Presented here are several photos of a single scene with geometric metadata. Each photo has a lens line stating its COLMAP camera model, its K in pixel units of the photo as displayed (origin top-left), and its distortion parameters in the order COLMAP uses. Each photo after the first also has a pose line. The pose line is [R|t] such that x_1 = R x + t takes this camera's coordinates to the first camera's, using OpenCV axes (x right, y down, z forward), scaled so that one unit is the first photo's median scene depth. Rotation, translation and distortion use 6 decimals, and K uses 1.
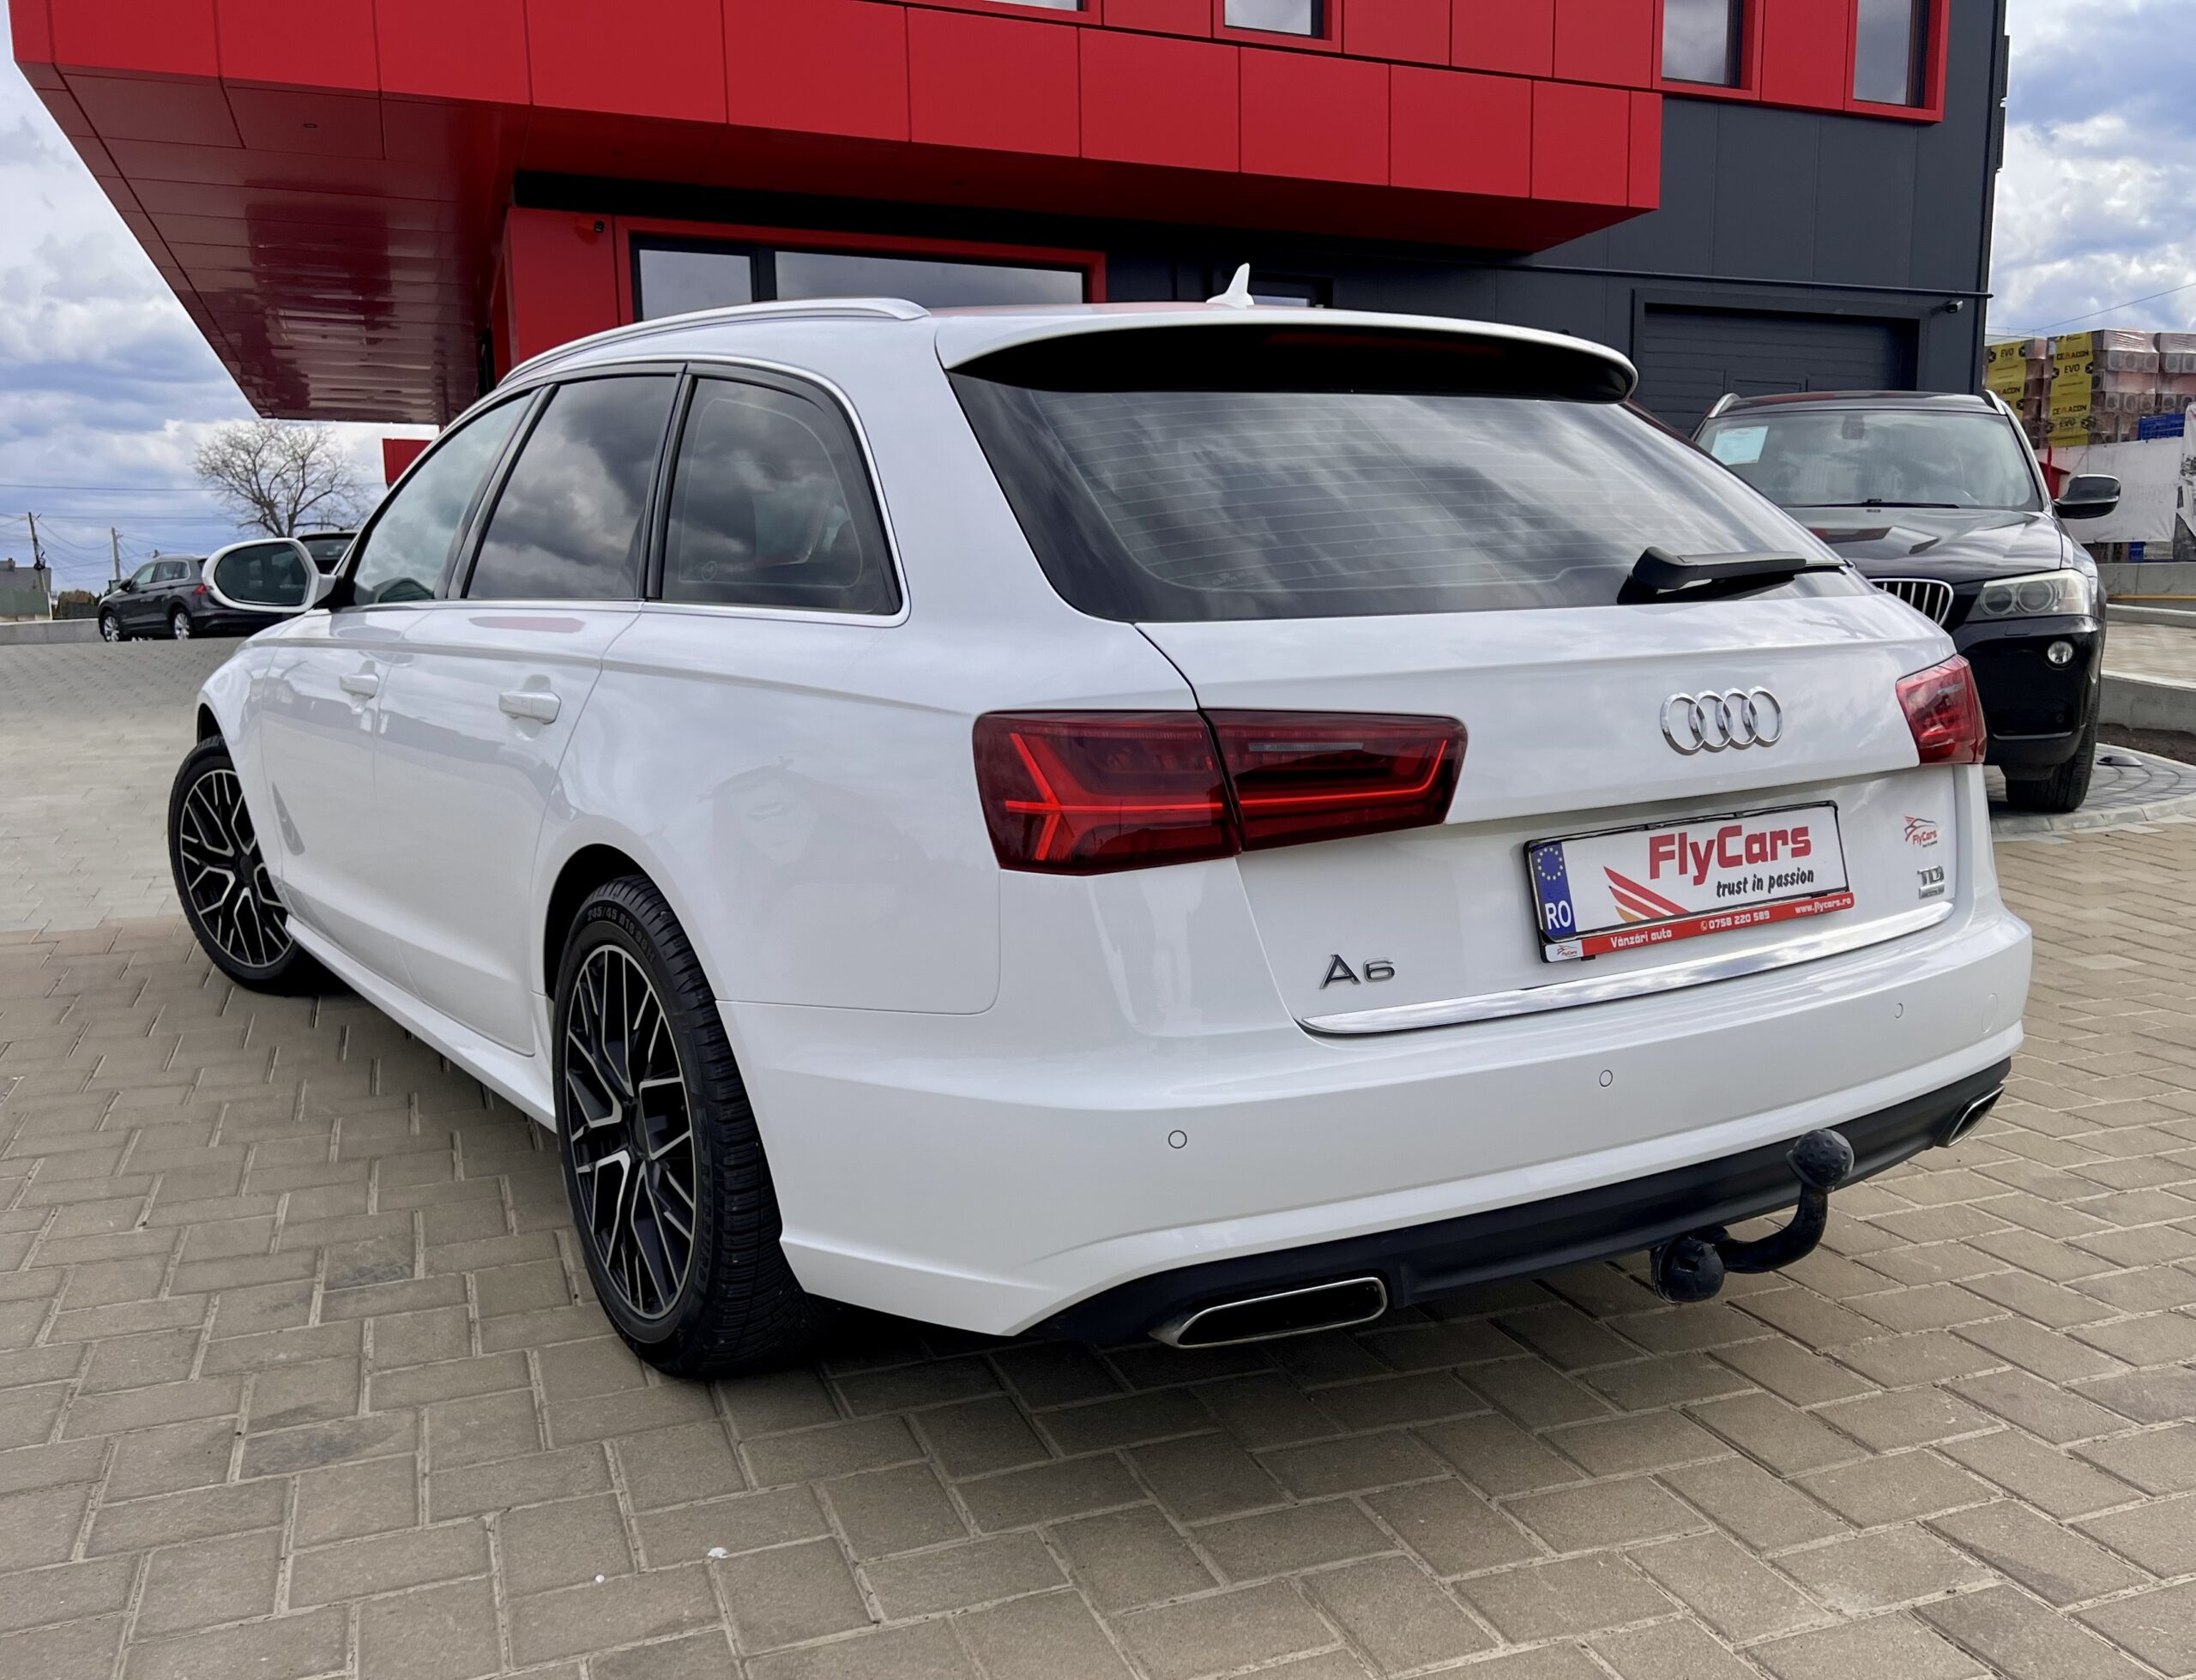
lens RADIAL K [[1761.8, 0, 1238.3], [0, 1761.8, 993.3], [0, 0, 1]] dist [0.022335, -0.019340]
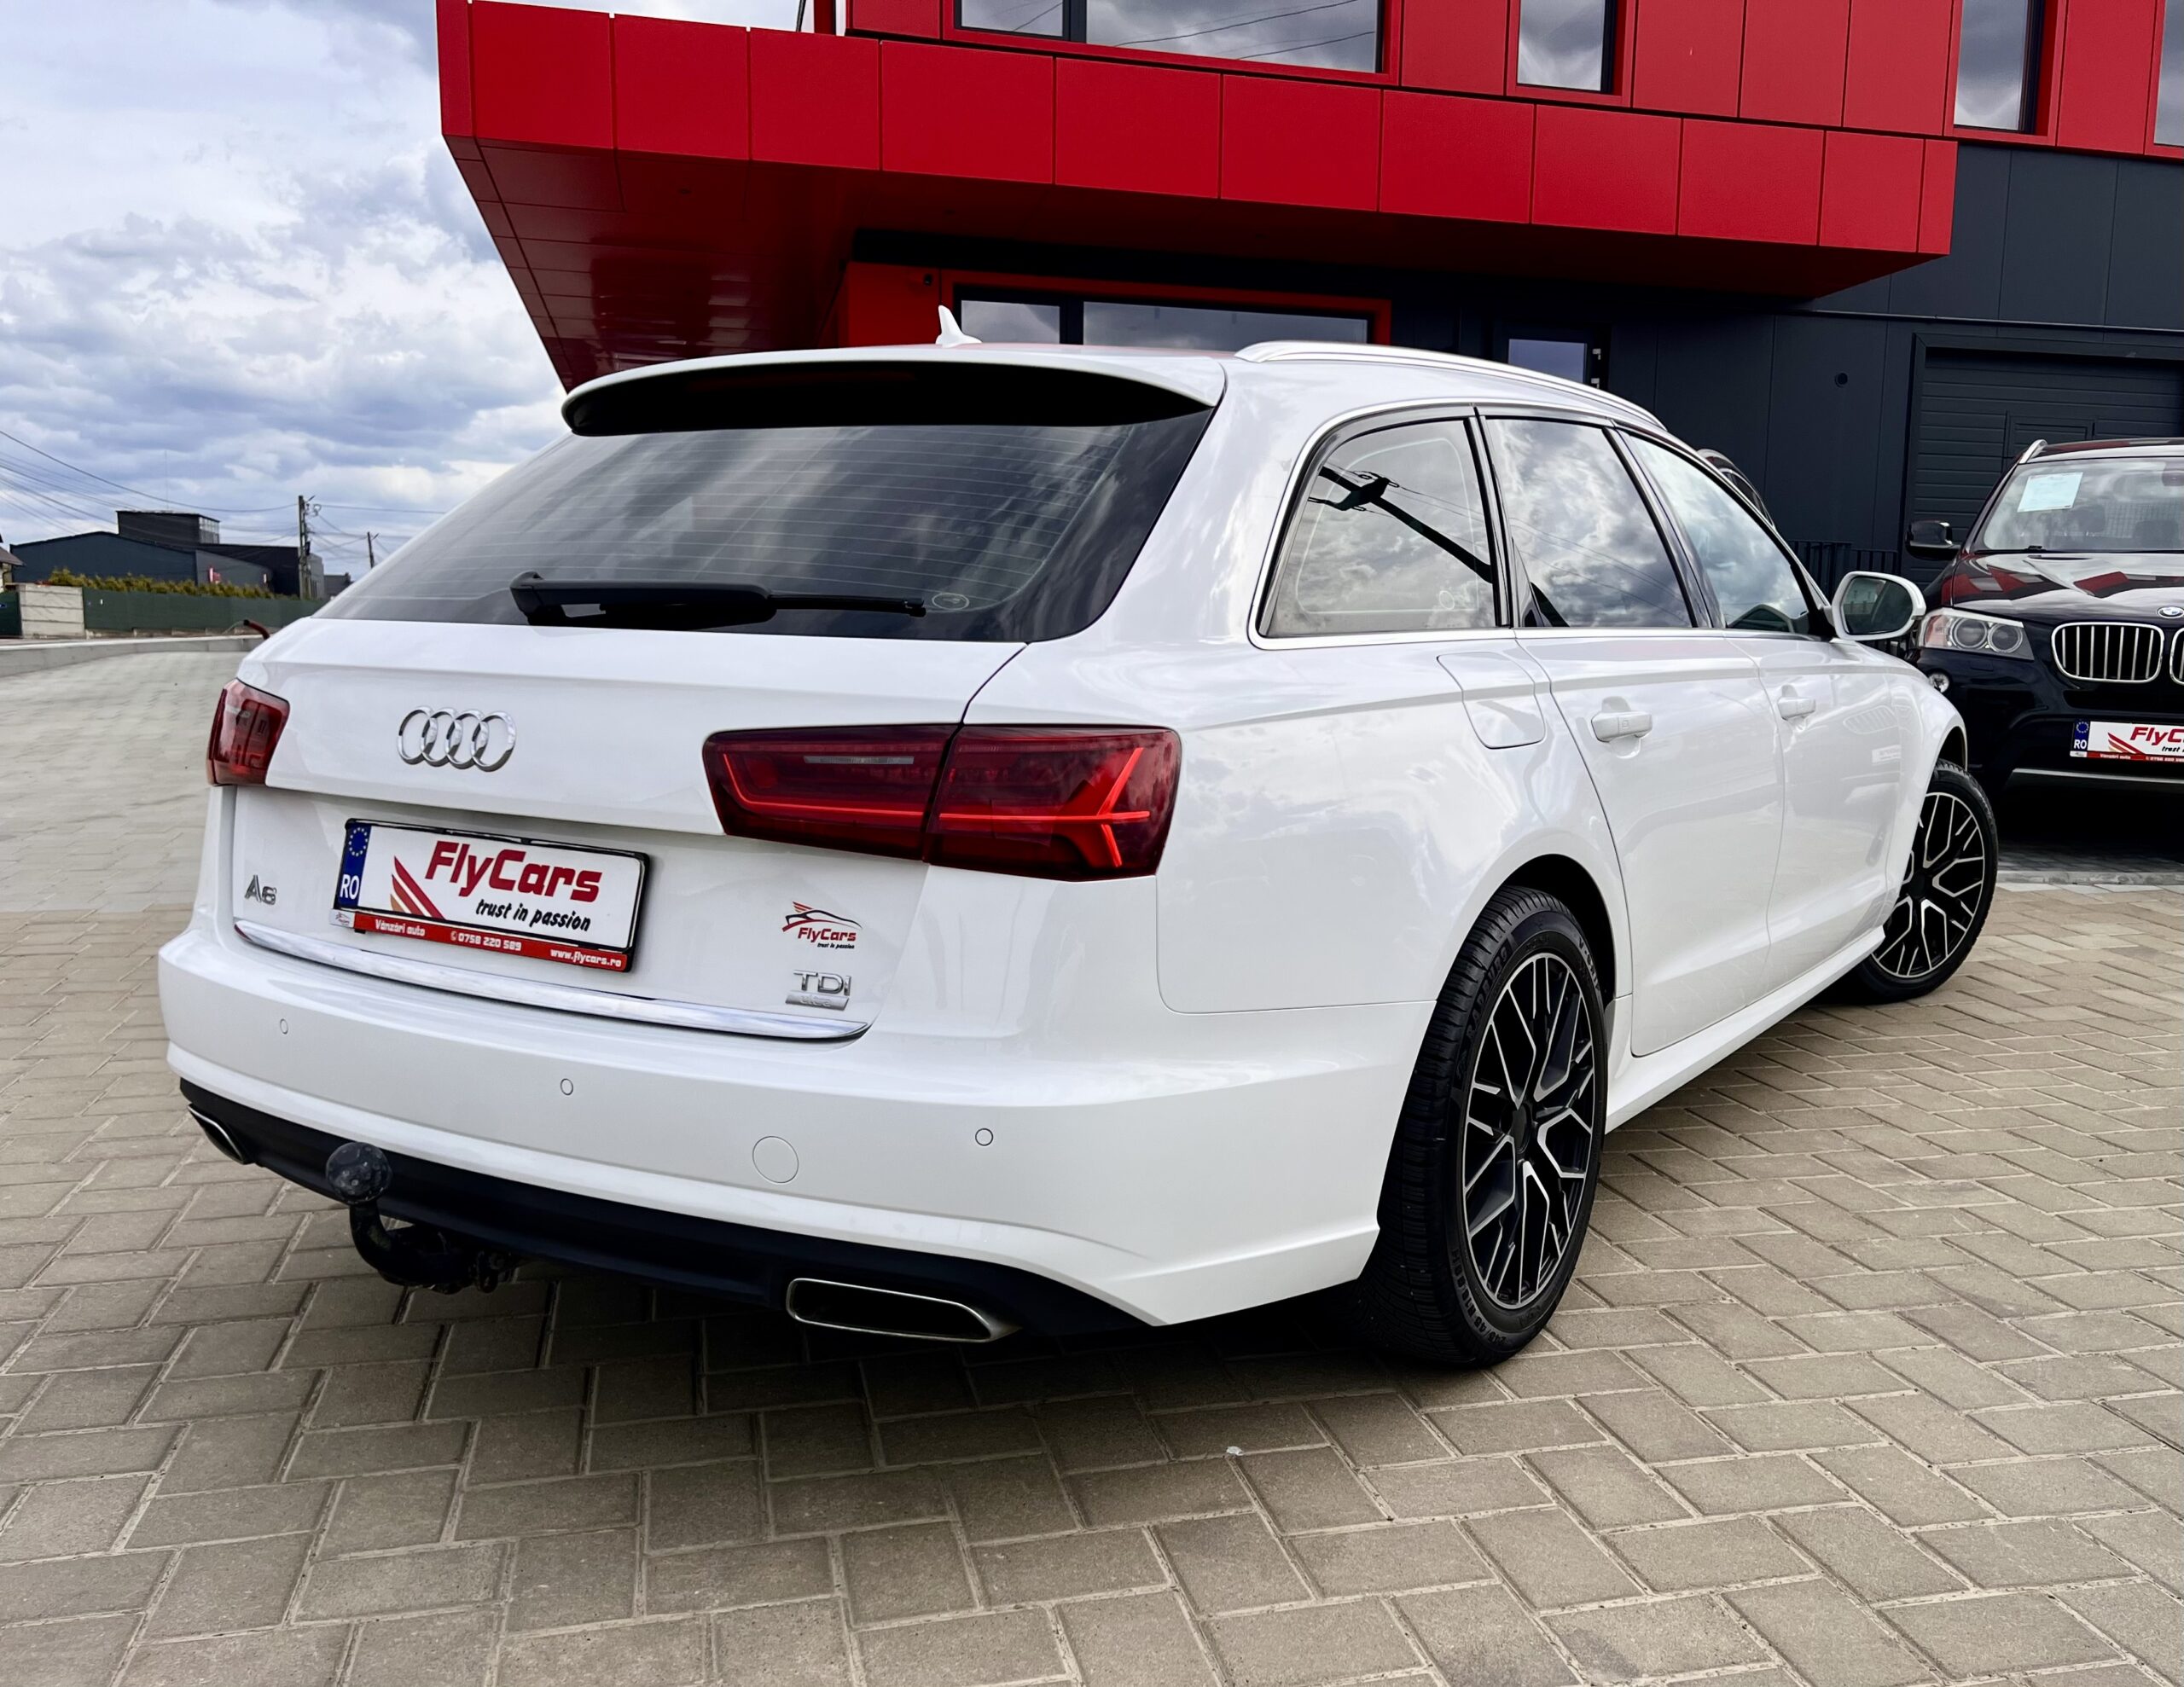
lens RADIAL K [[1752.1, 0, 1218.1], [0, 1752.1, 958.2], [0, 0, 1]] dist [0.022335, -0.019340]
pose [[0.991061, 0.044105, -0.125907, -0.066846], [-0.048592, 0.998281, -0.032785, 0.013622], [0.124245, 0.038610, 0.991500, -0.051657]]
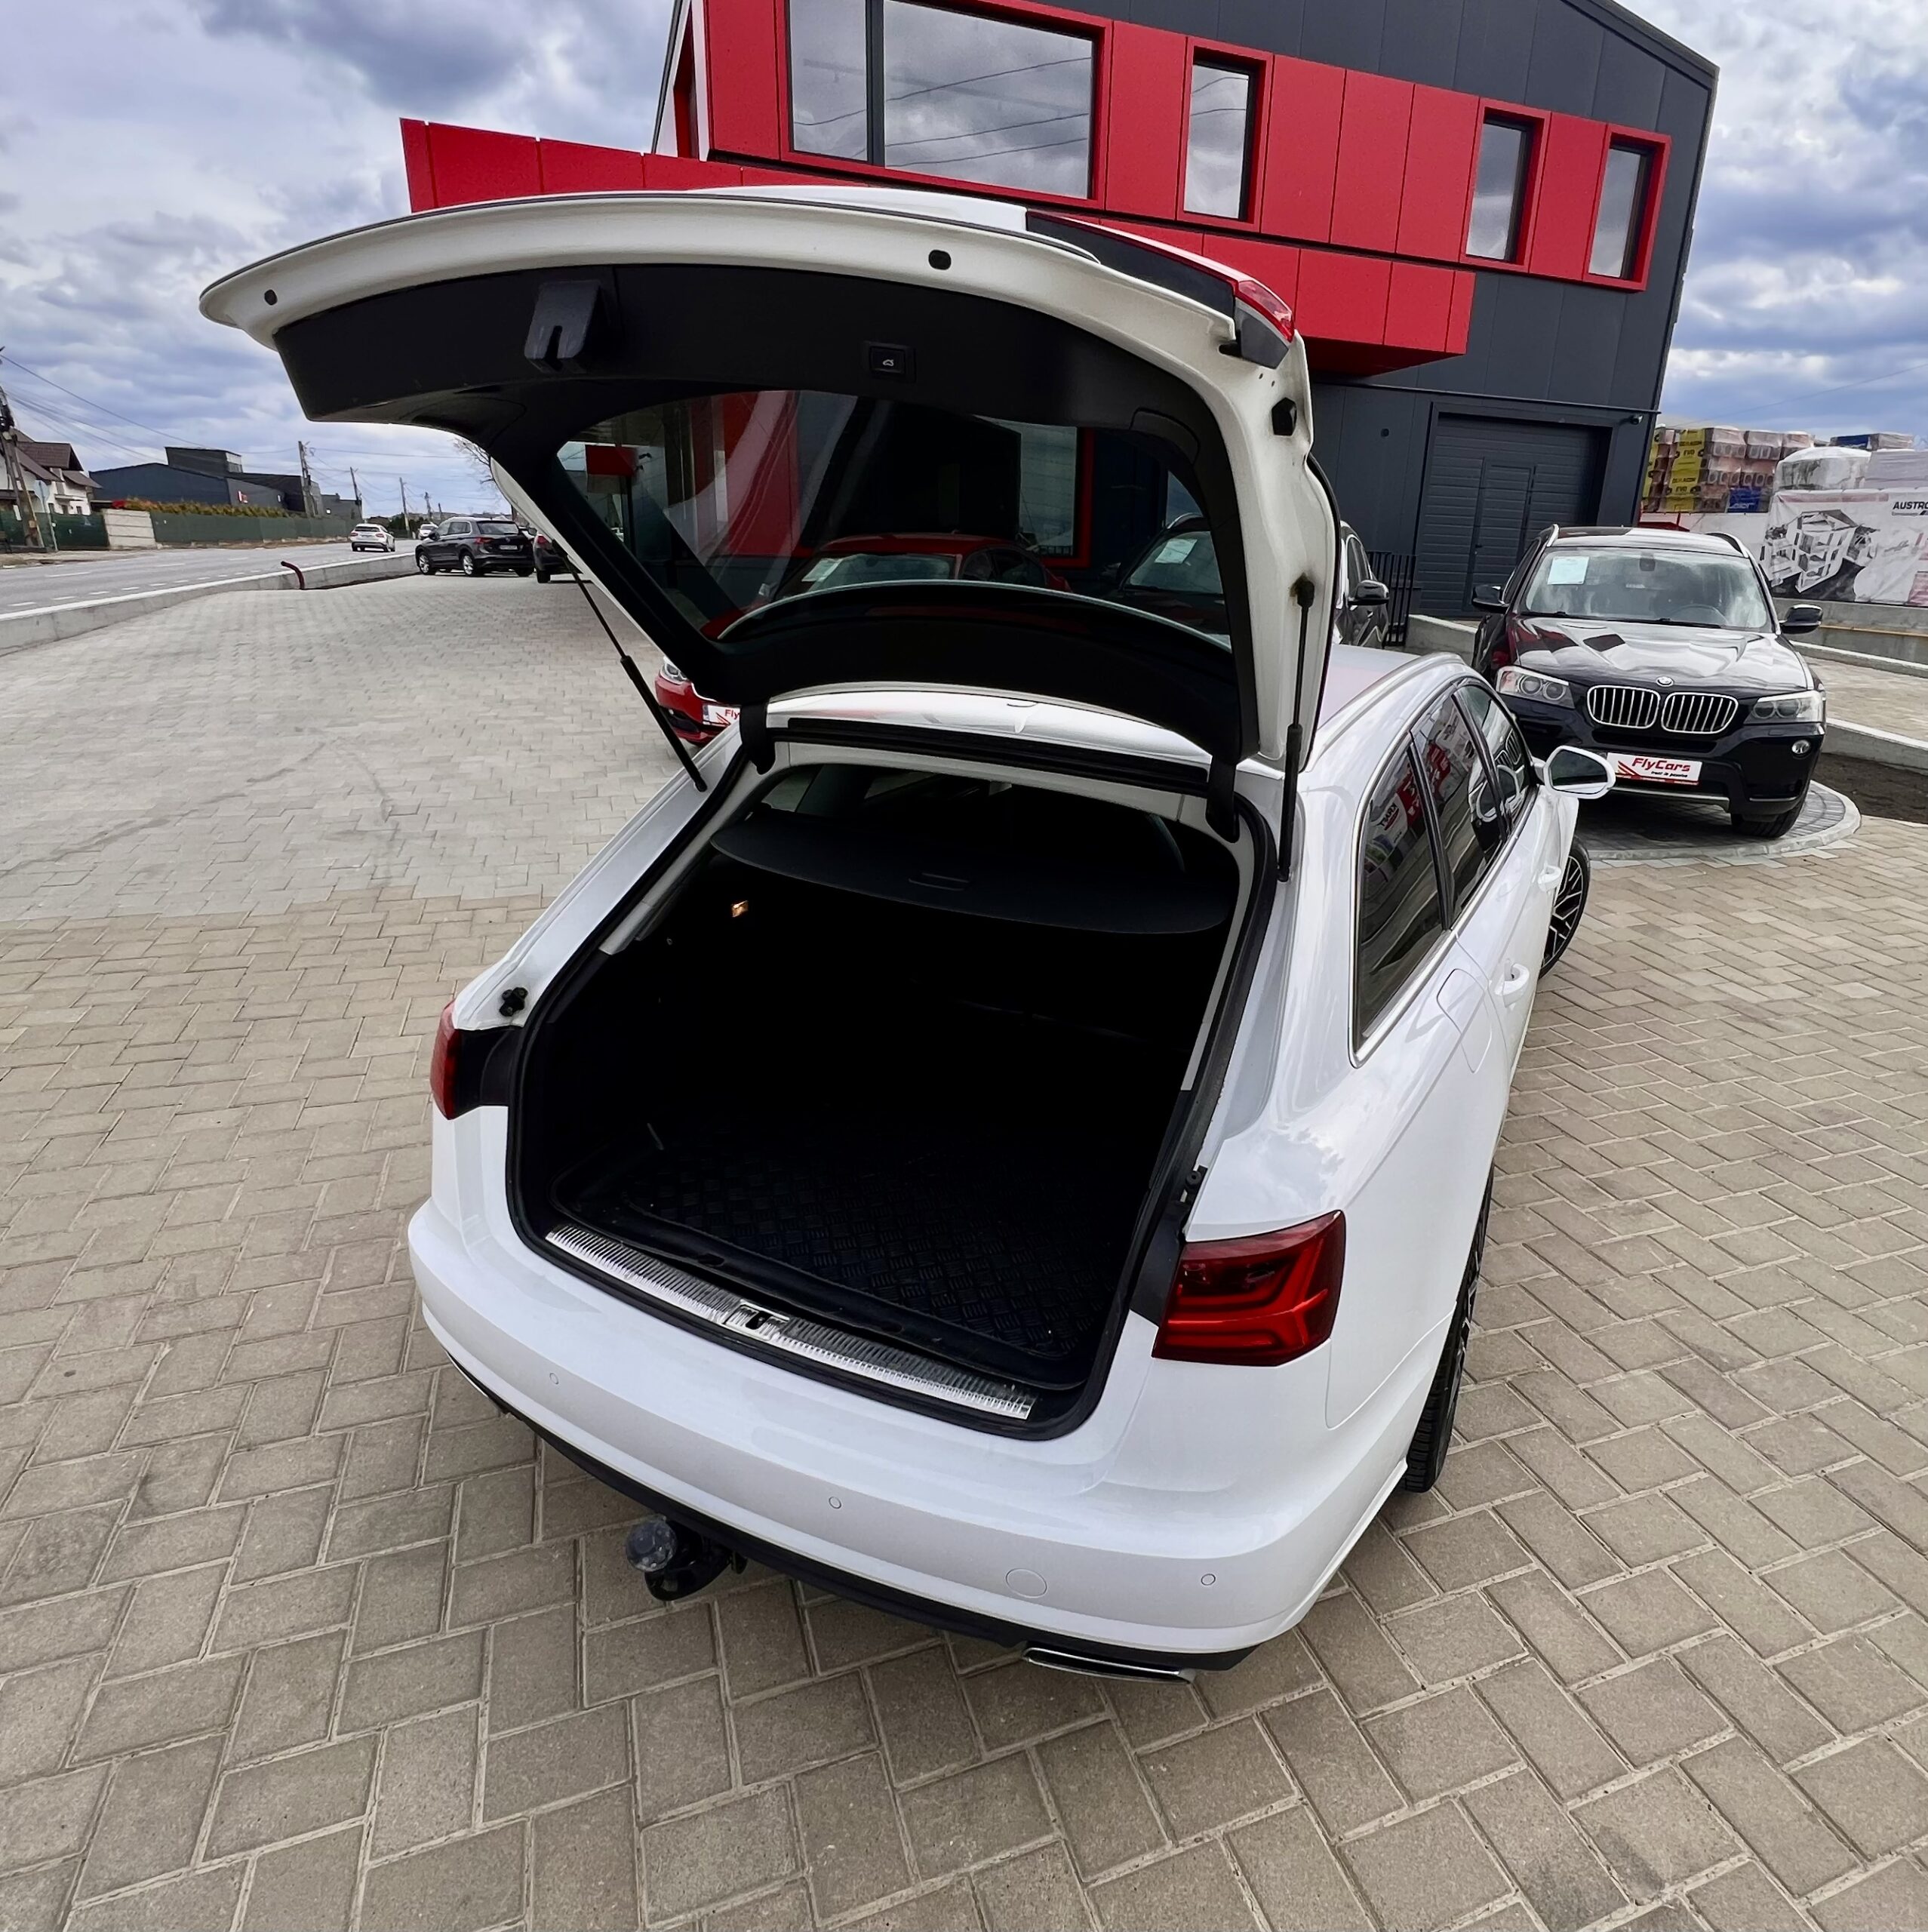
lens RADIAL K [[1062.1, 0, 1032.7], [0, 1062.1, 936.3], [0, 0, 1]] dist [0.003172, -0.007705]
pose [[0.998470, 0.051264, -0.020706, -0.200945], [-0.047815, 0.988696, 0.142109, -0.149245], [0.027757, -0.140901, 0.989634, 0.054563]]
